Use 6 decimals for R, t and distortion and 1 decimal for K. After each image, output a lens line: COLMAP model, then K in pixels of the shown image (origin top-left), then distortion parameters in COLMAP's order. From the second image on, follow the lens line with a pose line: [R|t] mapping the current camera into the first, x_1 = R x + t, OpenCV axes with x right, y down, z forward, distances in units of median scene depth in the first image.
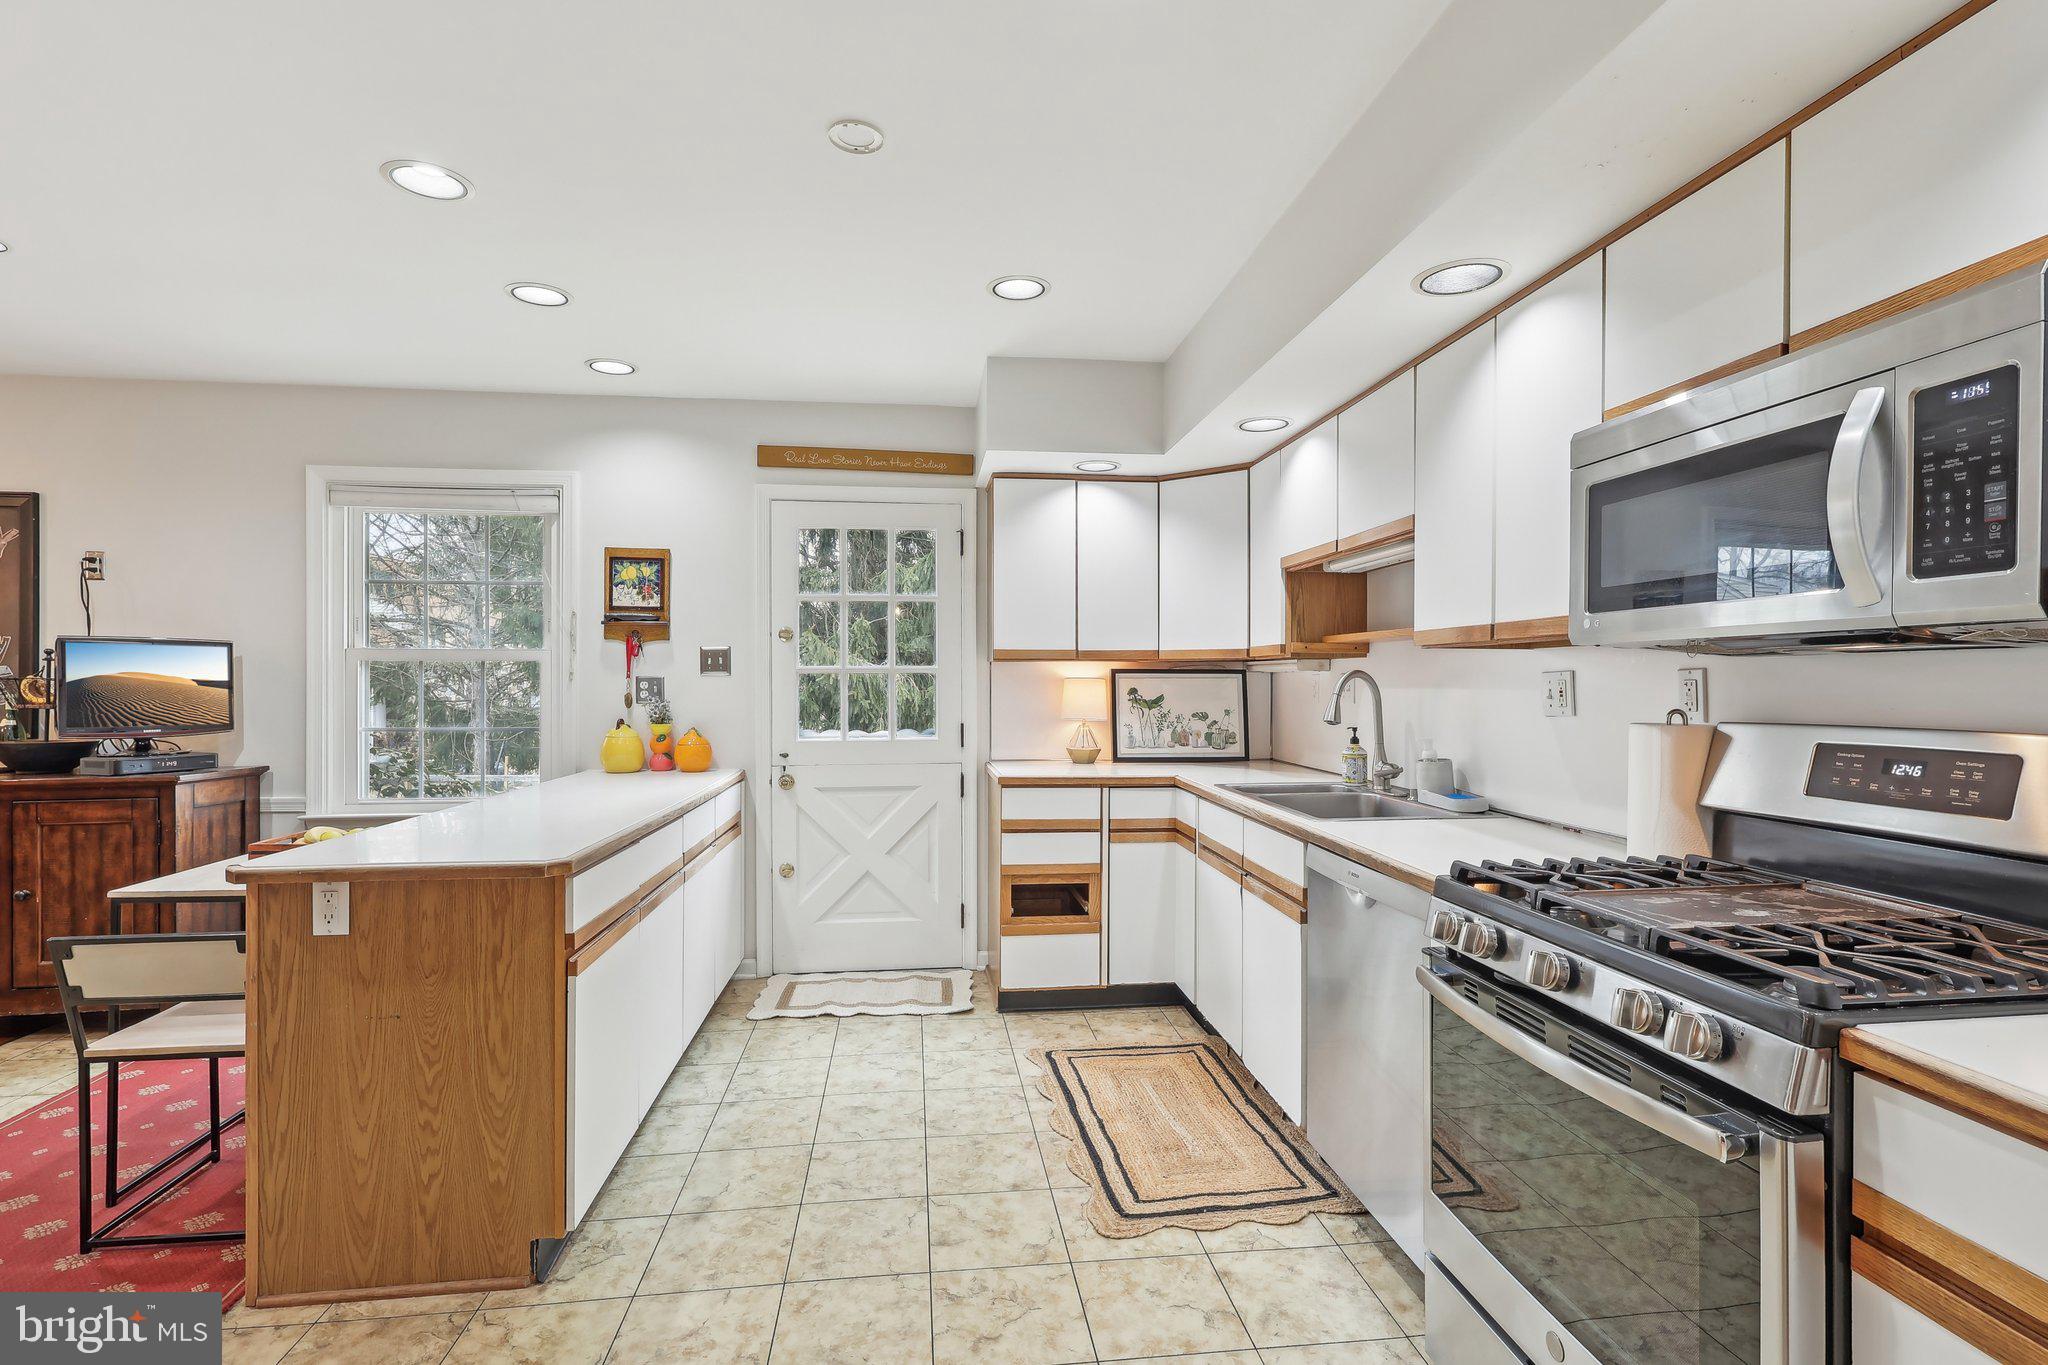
lens RADIAL K [[975.1, 0, 1023.6], [0, 975.1, 678.1], [0, 0, 1]] dist [0.003785, 0.000795]
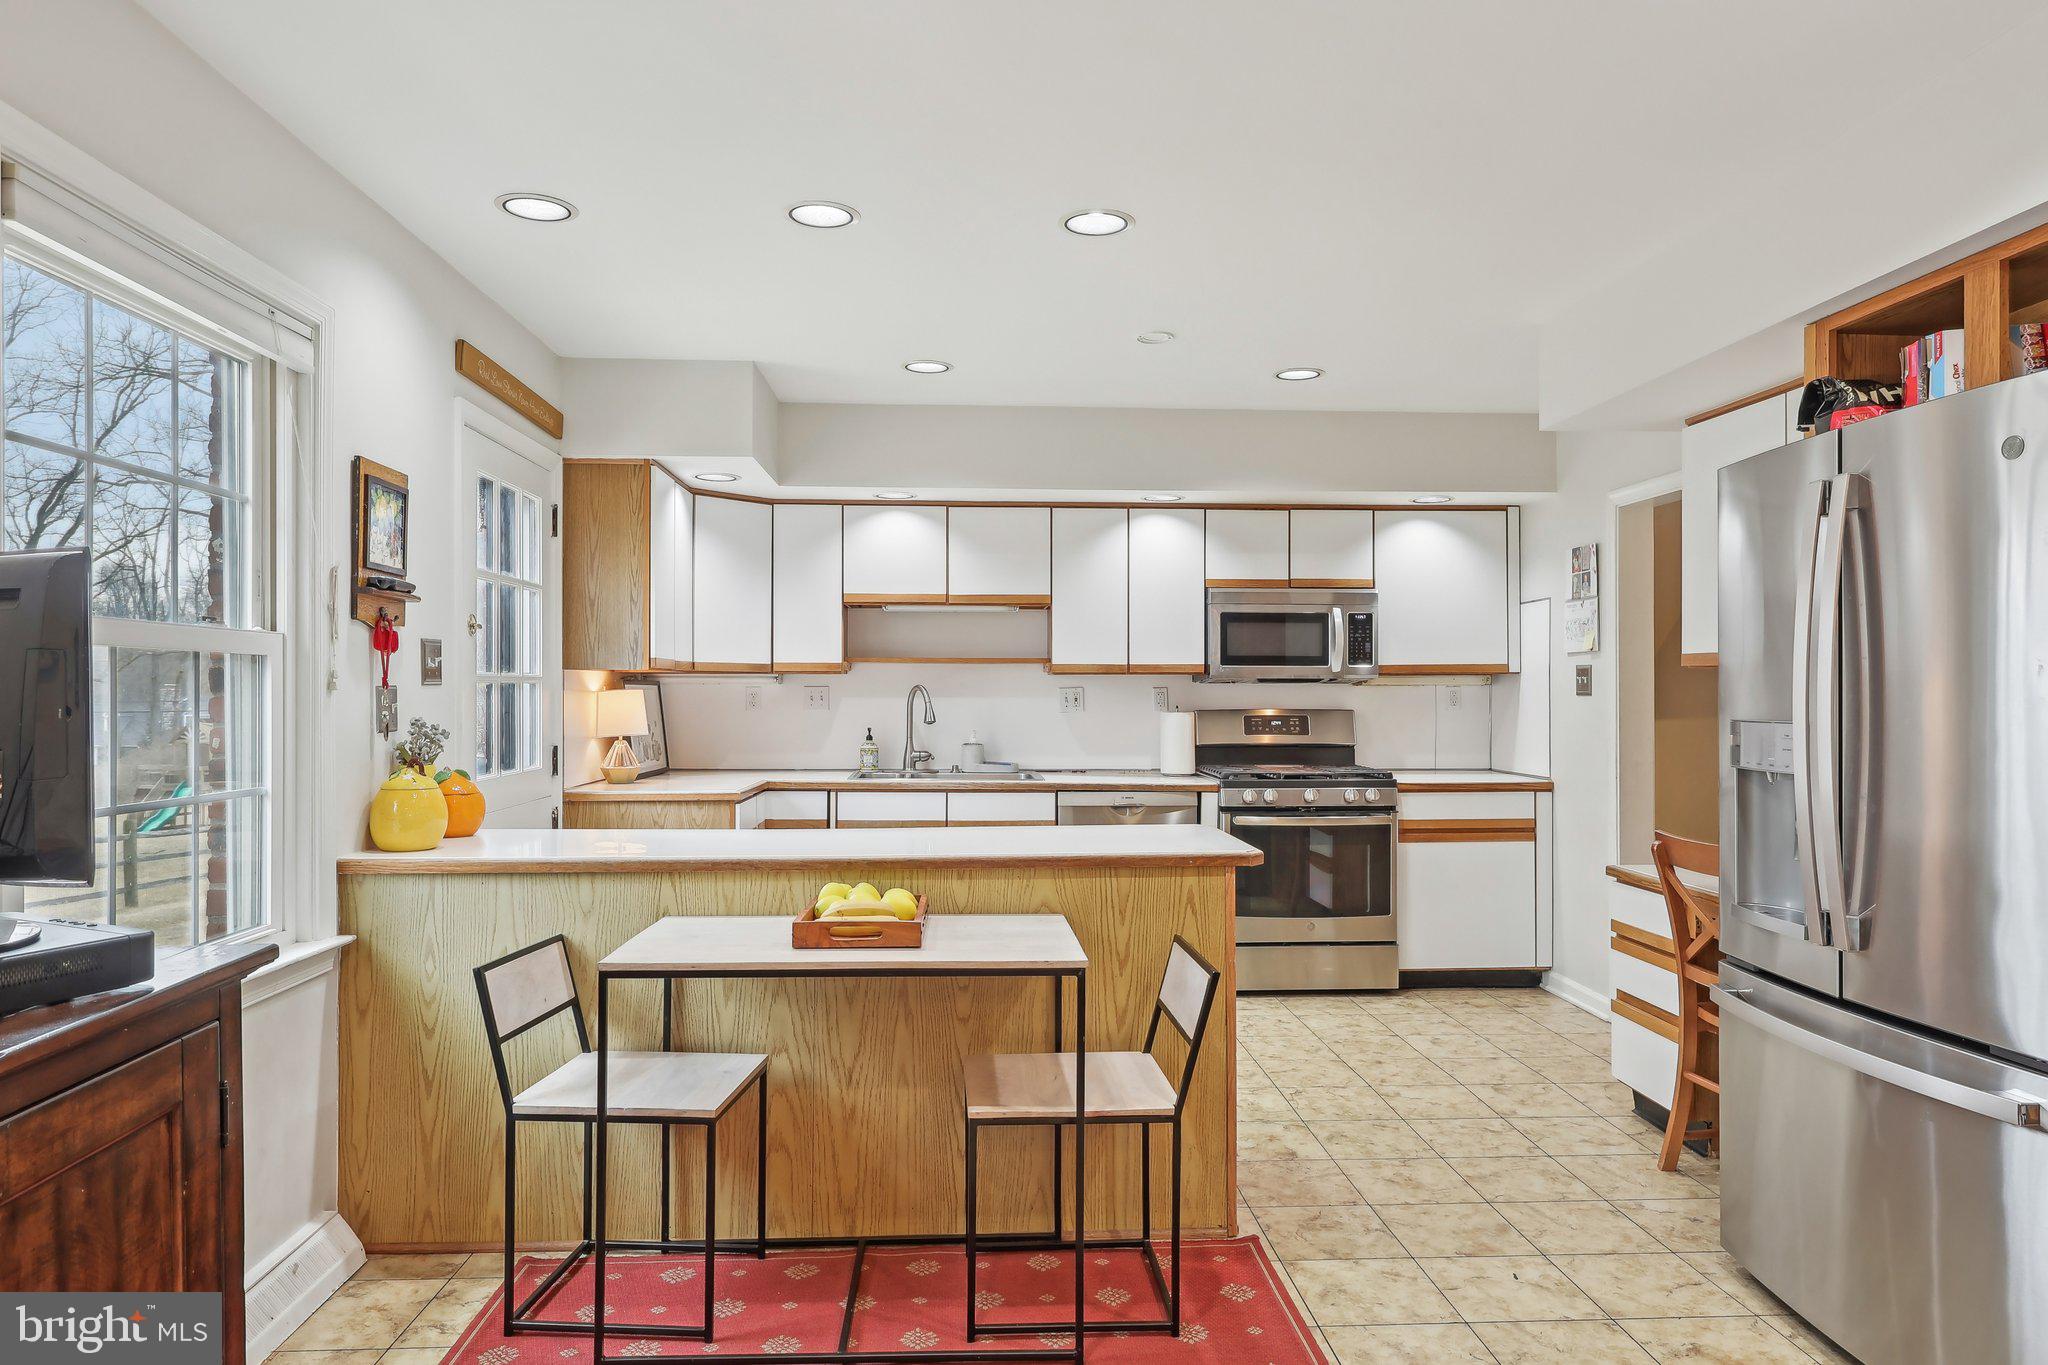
lens RADIAL K [[1283.4, 0, 1019.8], [0, 1283.4, 685.2], [0, 0, 1]] dist [0.006268, 0.000414]
pose [[0.059659, 0.006426, 0.998198, -1.509488], [-0.002900, 0.999976, -0.006264, 0.002604], [-0.998215, -0.002521, 0.059676, 0.755664]]
